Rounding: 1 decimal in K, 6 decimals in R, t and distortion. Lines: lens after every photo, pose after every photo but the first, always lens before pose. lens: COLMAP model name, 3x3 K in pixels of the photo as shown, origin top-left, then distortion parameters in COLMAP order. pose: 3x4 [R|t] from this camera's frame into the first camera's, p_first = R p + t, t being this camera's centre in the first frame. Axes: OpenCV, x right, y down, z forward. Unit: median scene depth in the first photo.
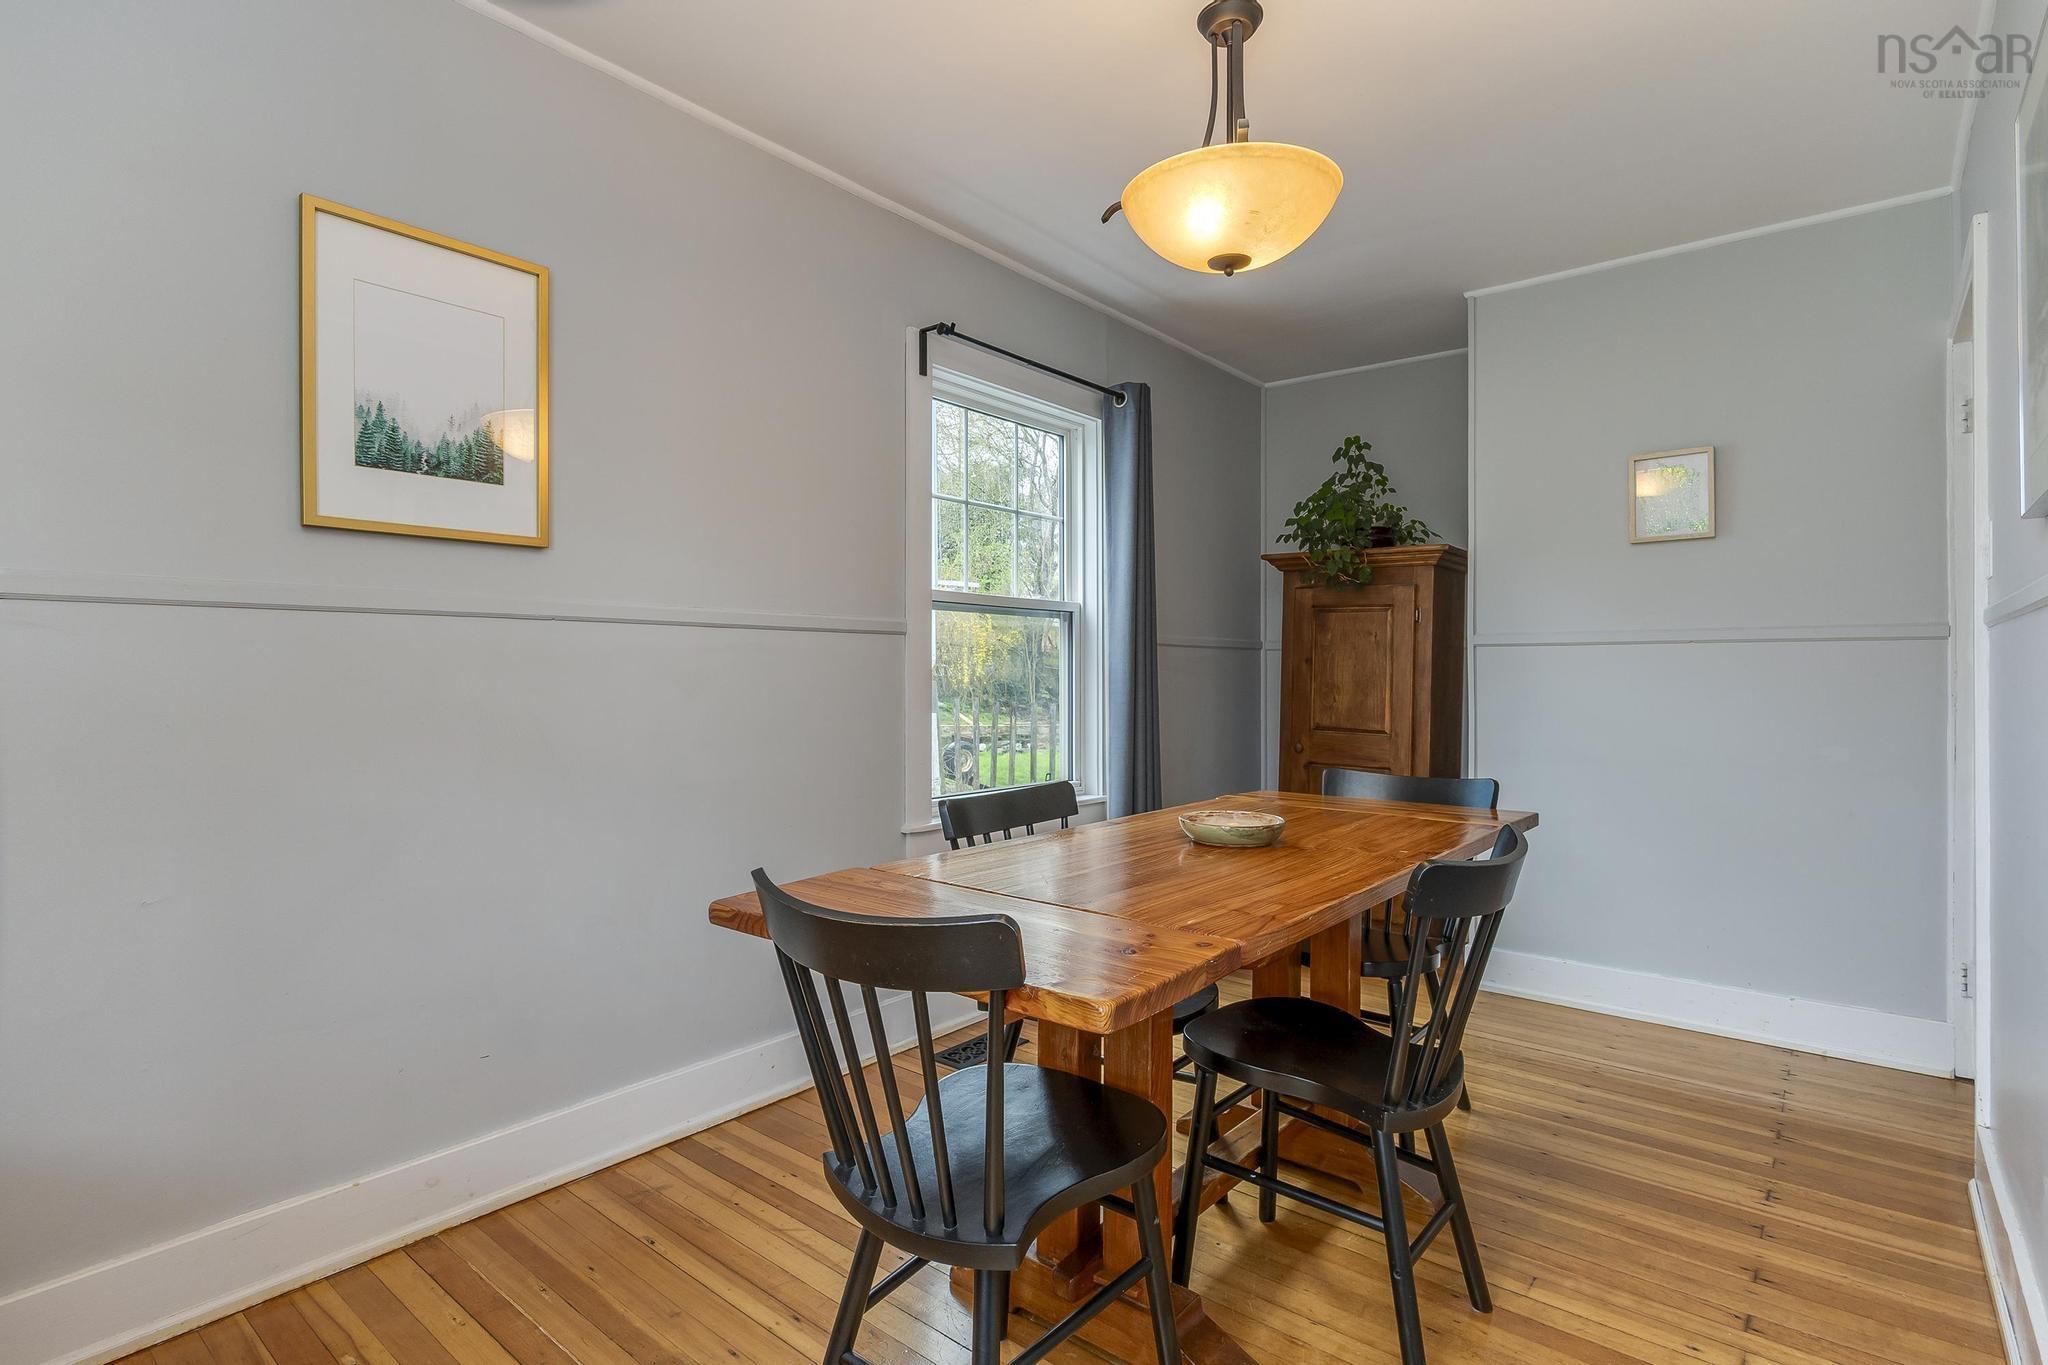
lens RADIAL K [[1020.1, 0, 1030.2], [0, 1020.1, 678.8], [0, 0, 1]] dist [-0.001794, 0.001273]
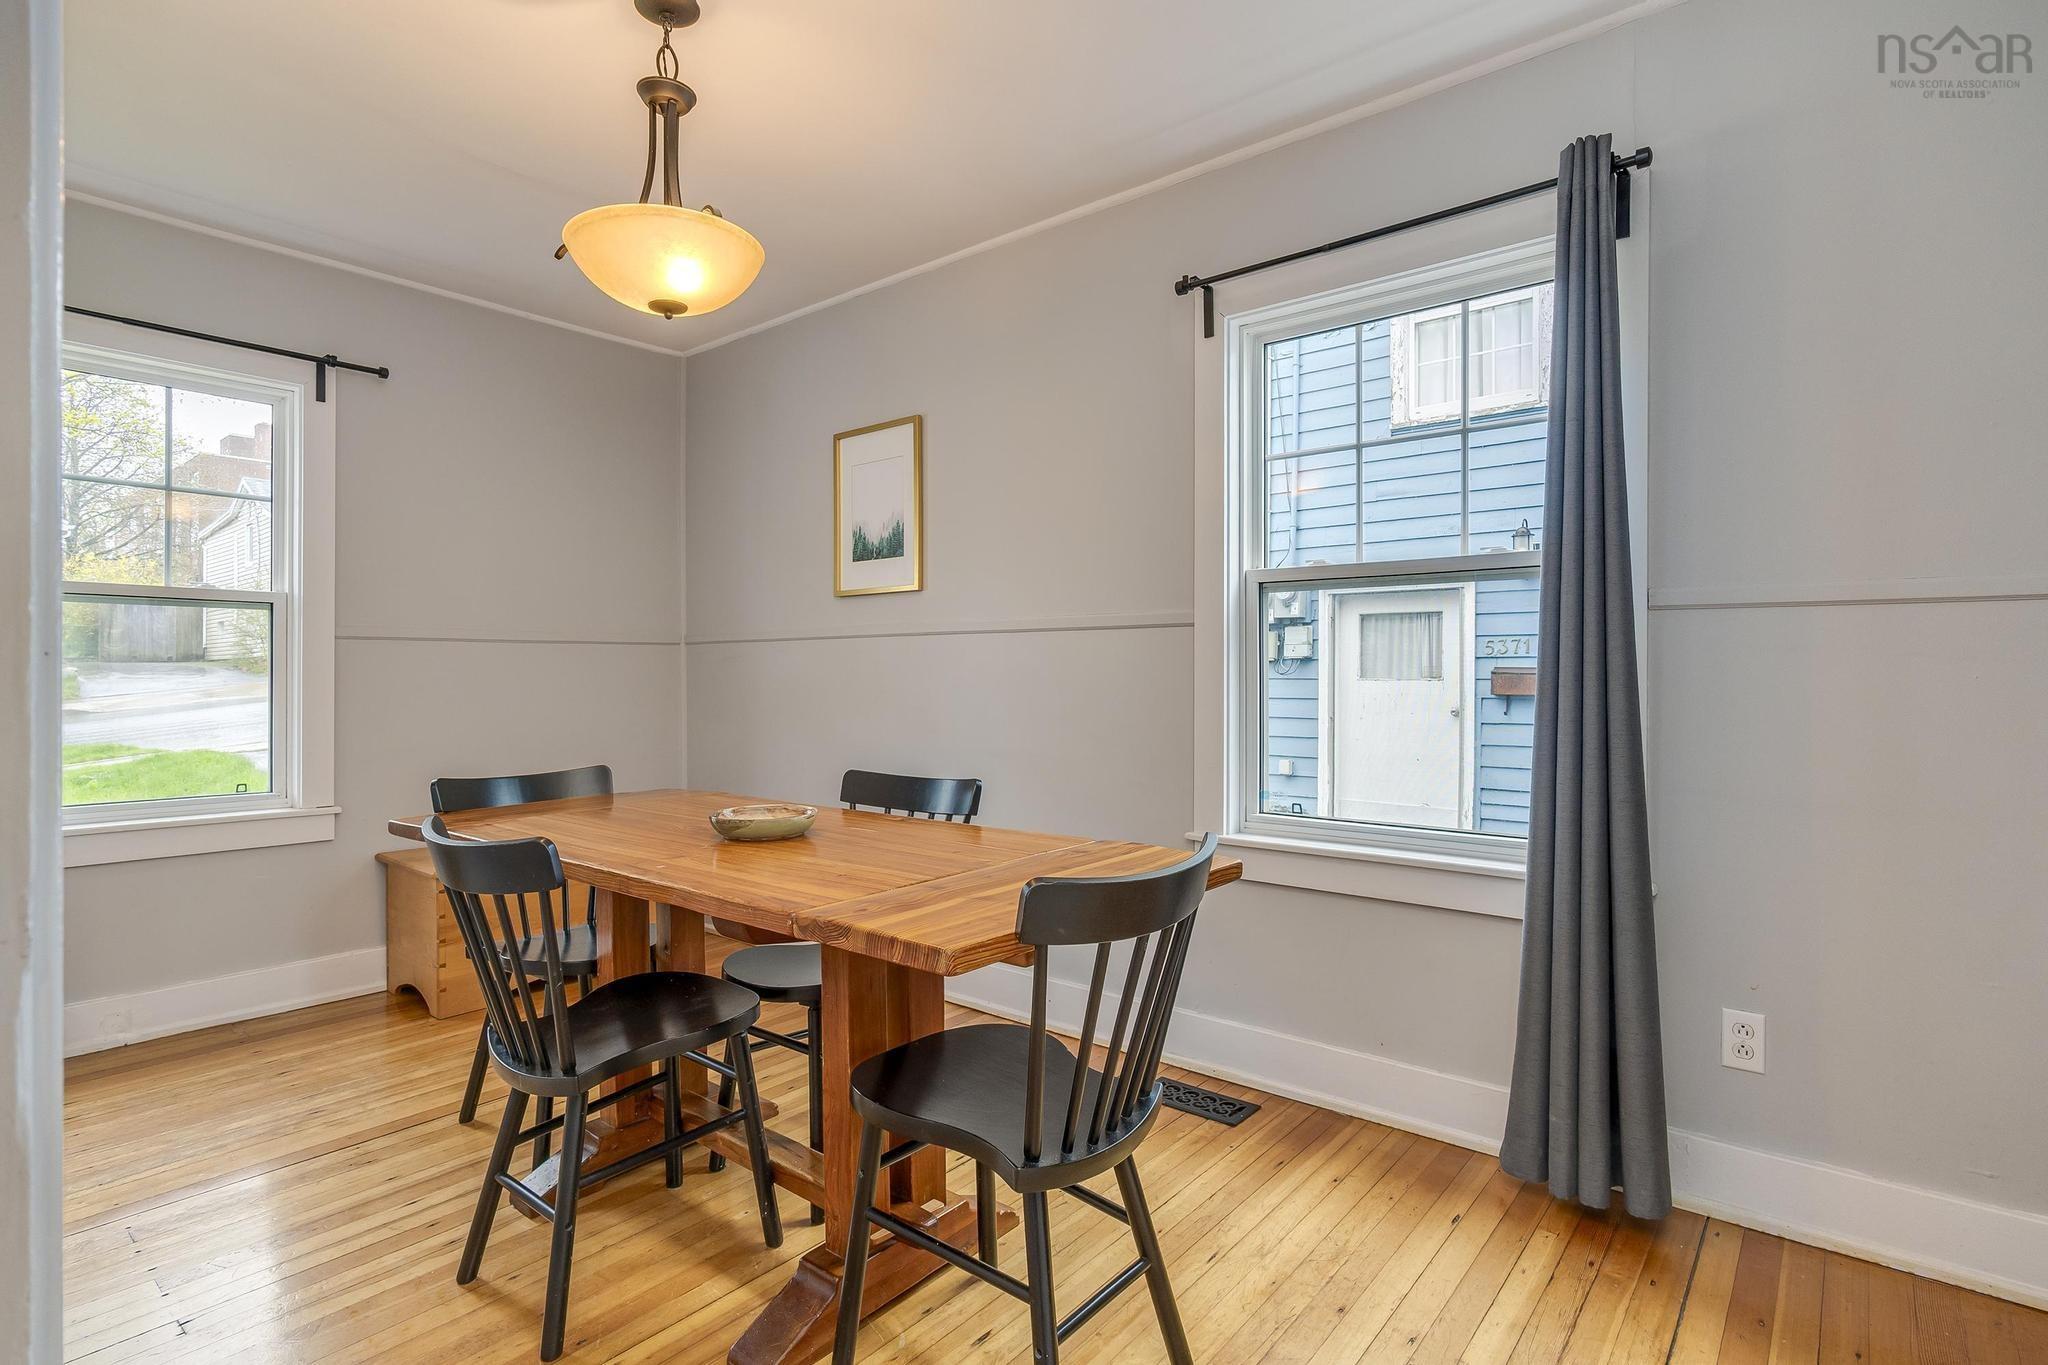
lens RADIAL K [[1012.0, 0, 1028.7], [0, 1012.0, 686.2], [0, 0, 1]] dist [0.000918, 0.000894]
pose [[-0.008930, 0.003341, -0.999955, 1.180780], [-0.010049, 0.999944, 0.003431, 0.016463], [0.999910, 0.010079, -0.008896, 1.264140]]
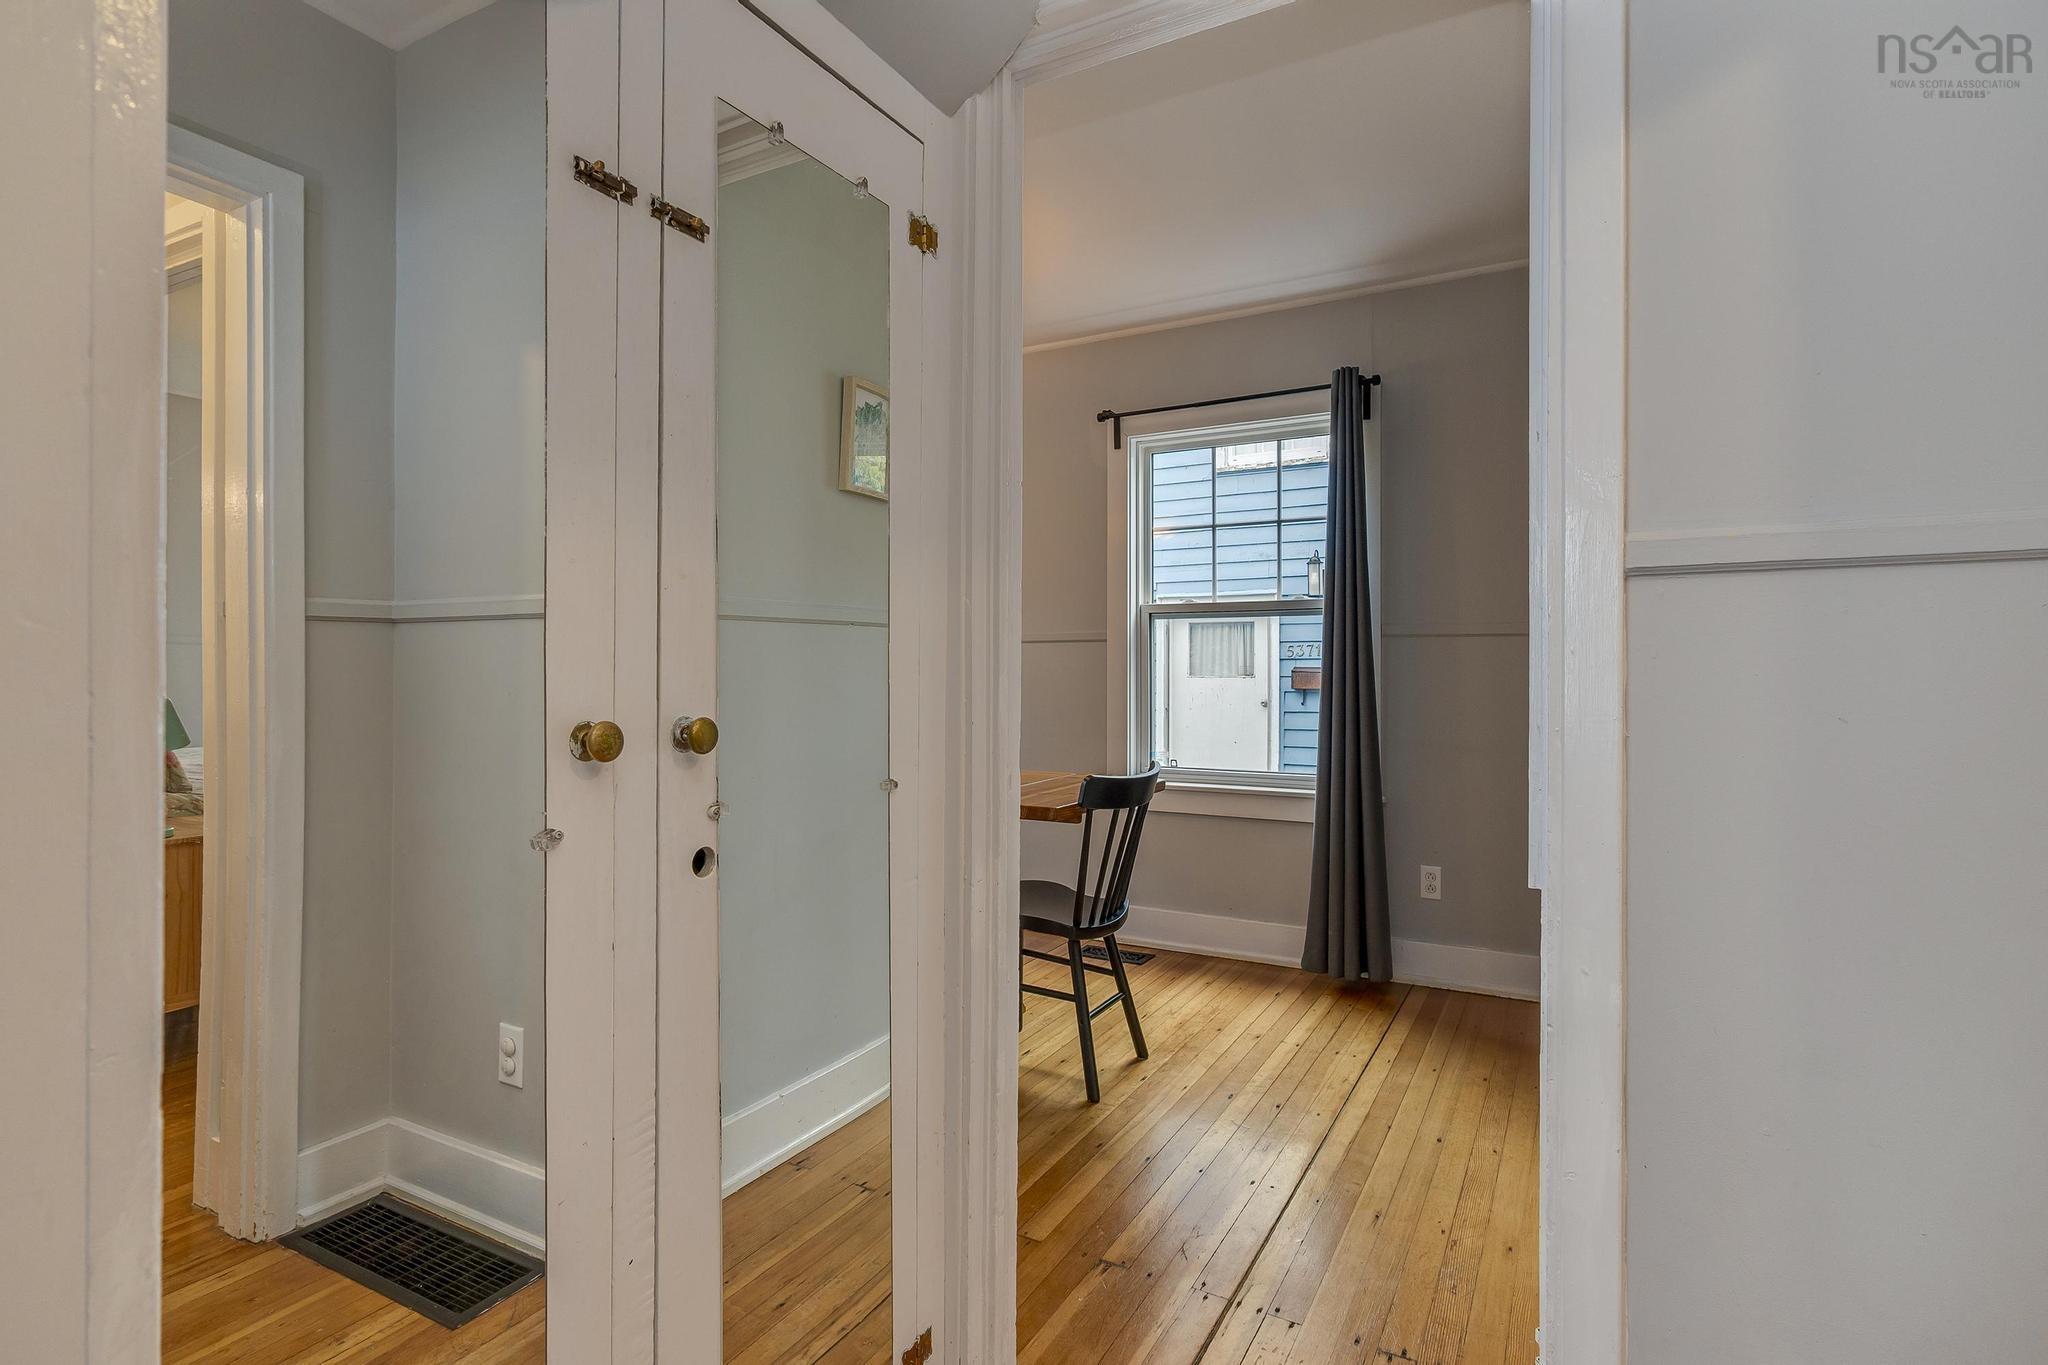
lens RADIAL K [[1012.0, 0, 1020.9], [0, 1012.0, 674.7], [0, 0, 1]] dist [0.000918, 0.000894]
pose [[0.160233, -0.004830, -0.987067, 1.785669], [-0.009598, 0.999933, -0.006451, 0.018945], [0.987032, 0.010508, 0.160176, 0.981960]]
